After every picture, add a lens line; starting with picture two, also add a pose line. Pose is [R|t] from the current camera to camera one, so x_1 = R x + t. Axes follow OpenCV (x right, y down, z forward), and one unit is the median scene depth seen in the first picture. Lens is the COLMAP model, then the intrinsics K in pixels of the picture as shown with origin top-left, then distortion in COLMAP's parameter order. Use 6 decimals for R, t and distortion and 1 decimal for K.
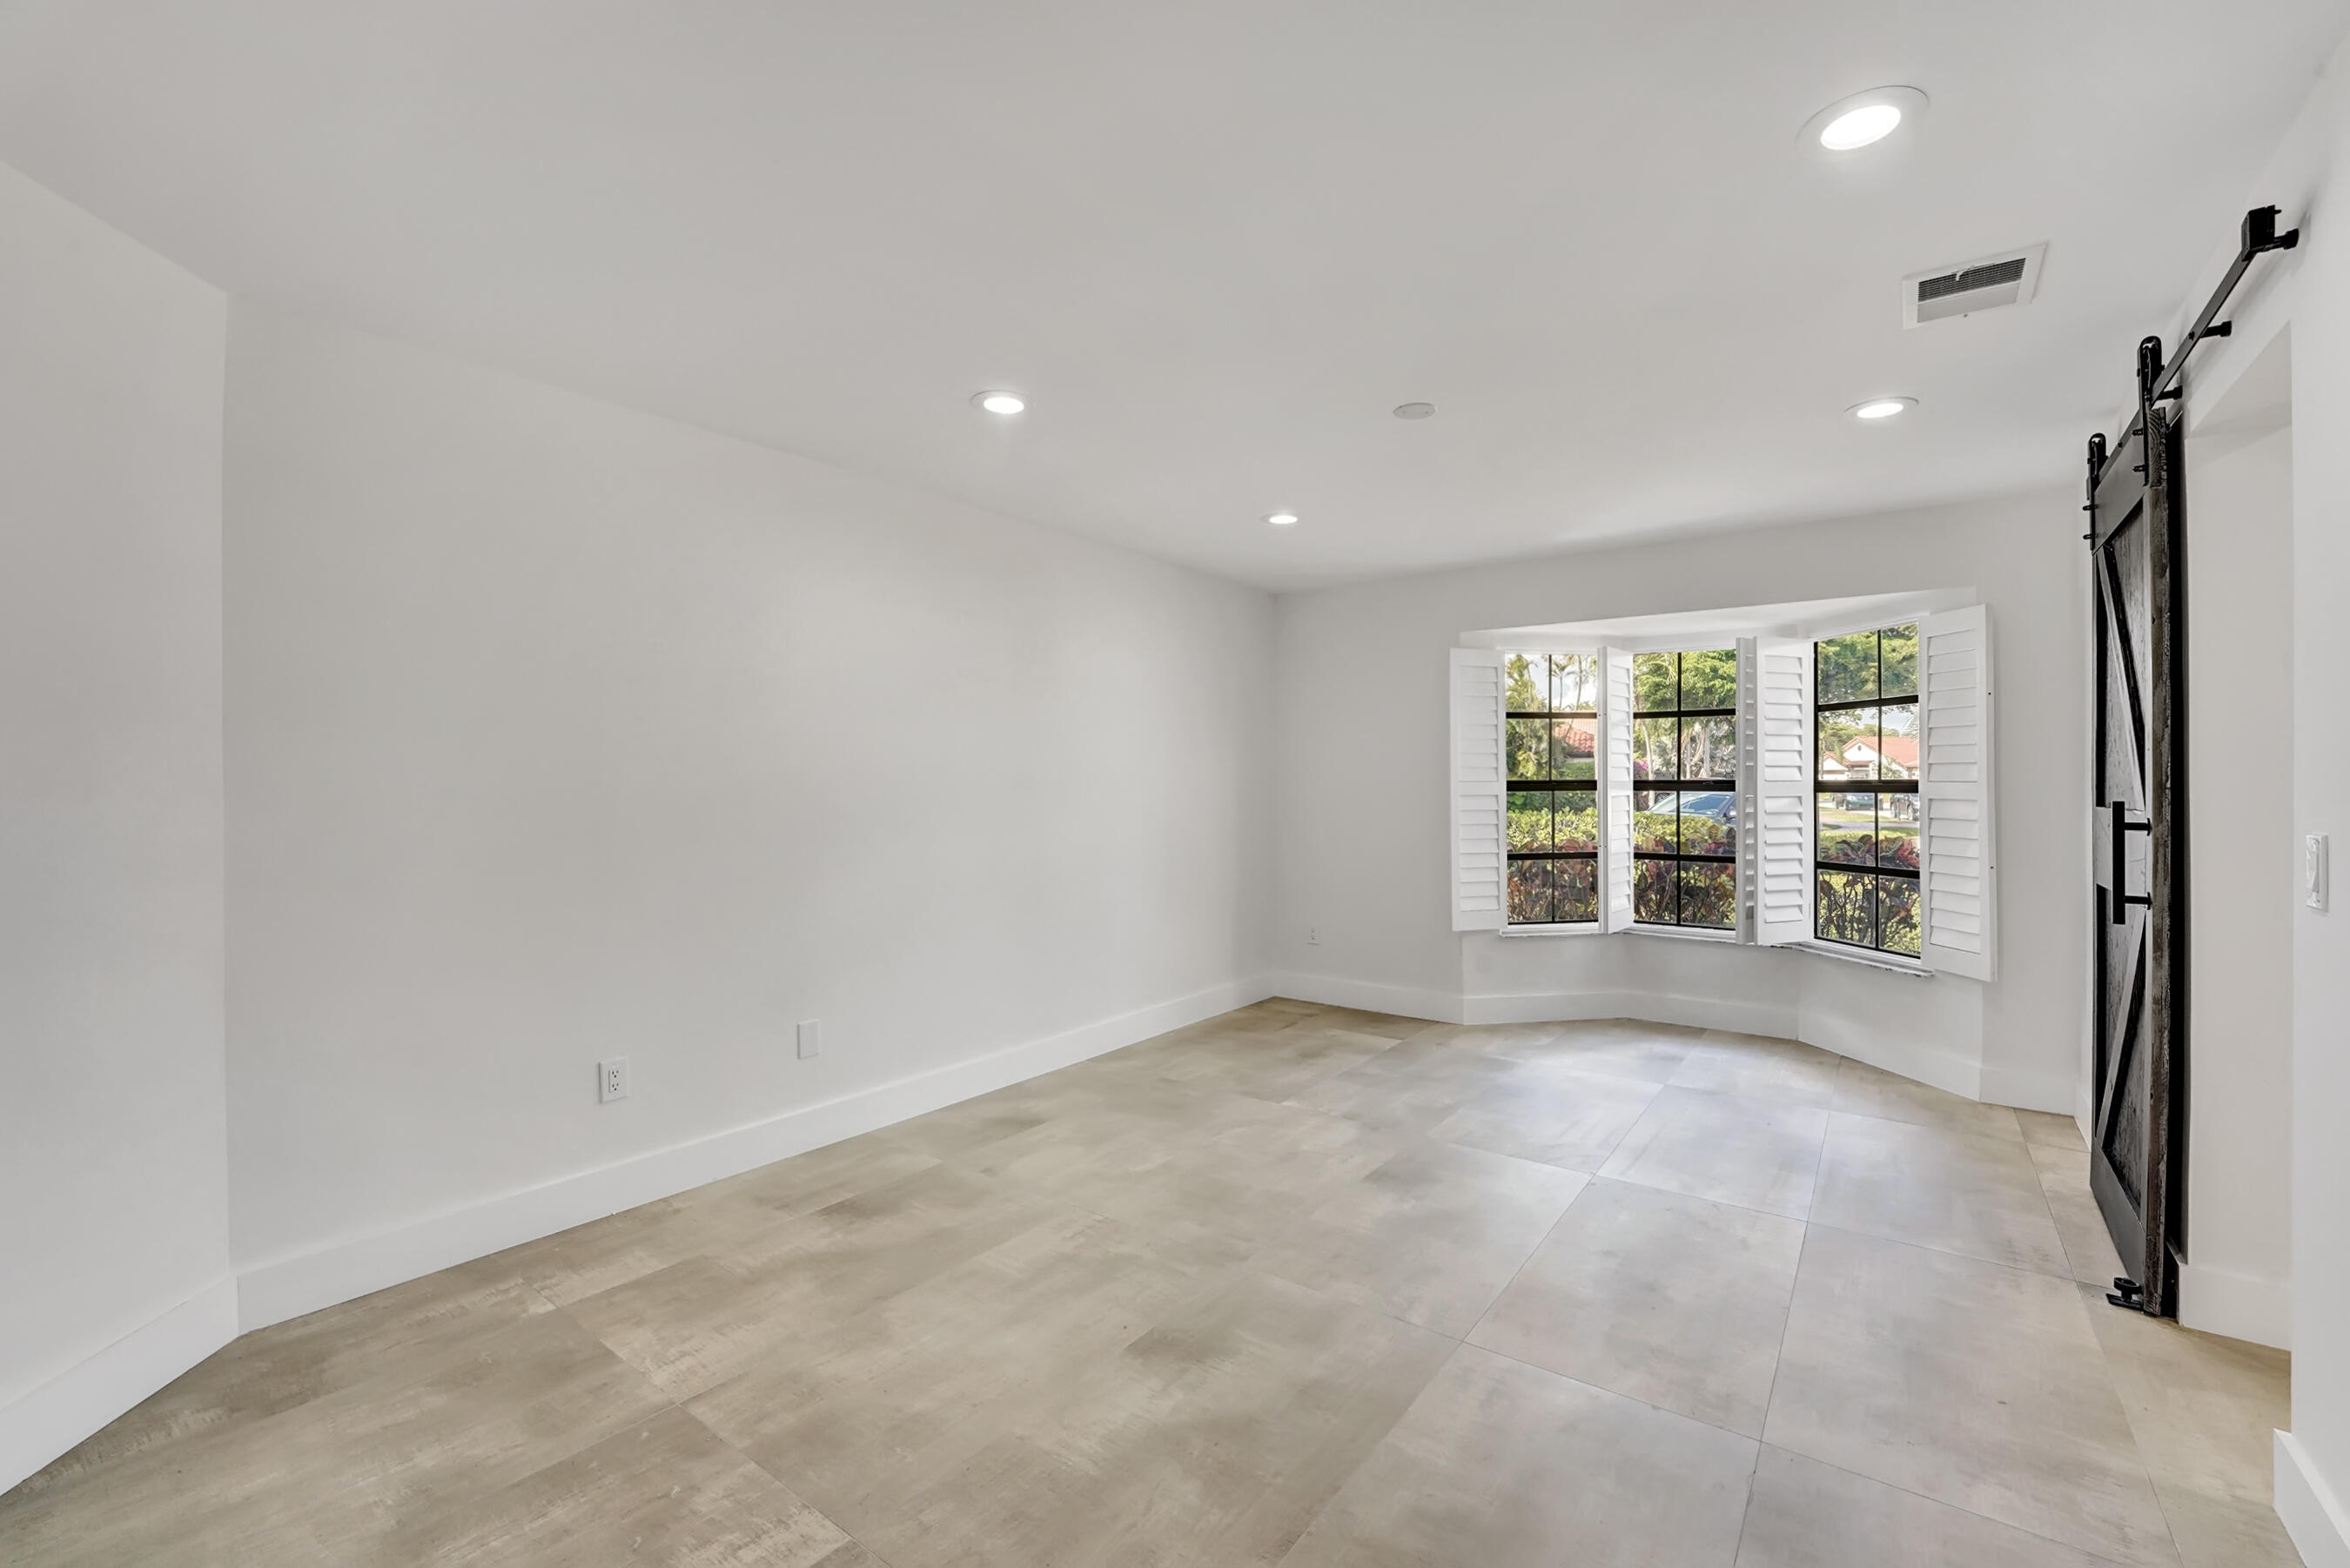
lens RADIAL K [[968.4, 0, 1172.5], [0, 968.4, 787.1], [0, 0, 1]] dist [-0.024268, 0.000960]
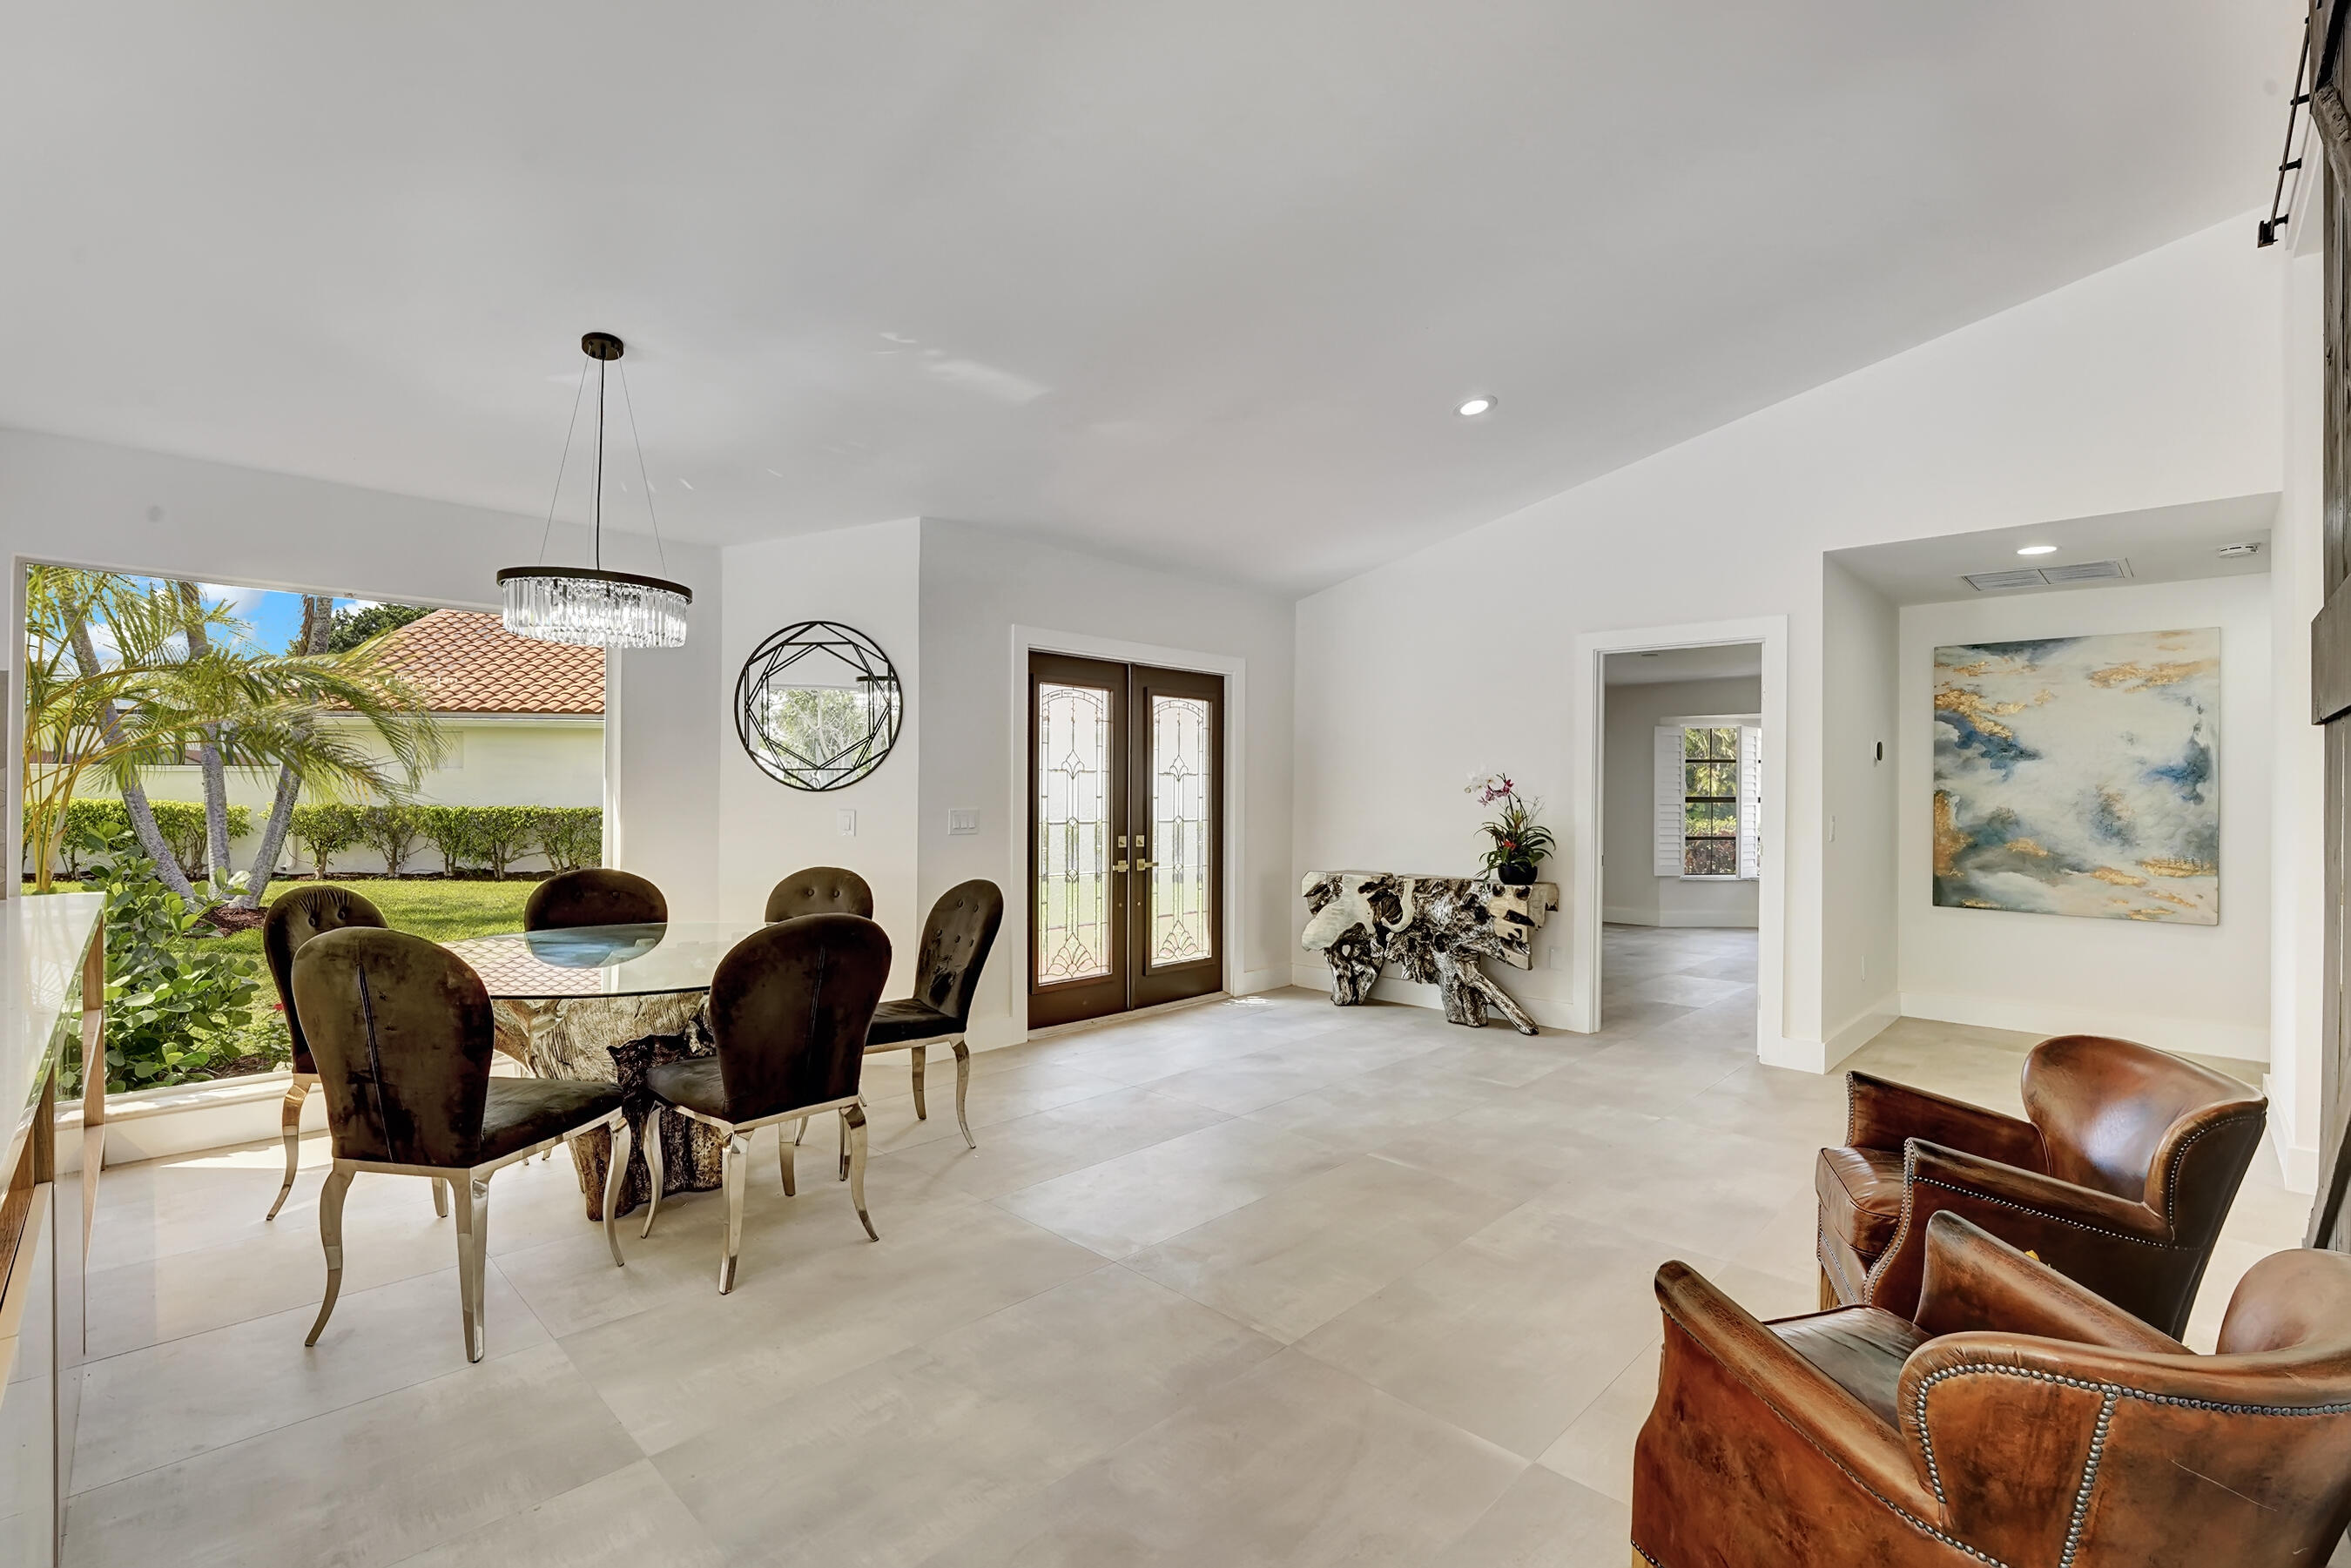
lens RADIAL K [[987.7, 0, 1176.5], [0, 987.7, 791.0], [0, 0, 1]] dist [0.001566, 0.000008]
pose [[0.989542, 0.018305, -0.143081, -0.353113], [-0.018233, 0.999832, 0.001812, -0.005694], [0.143090, 0.000815, 0.989709, -1.026630]]
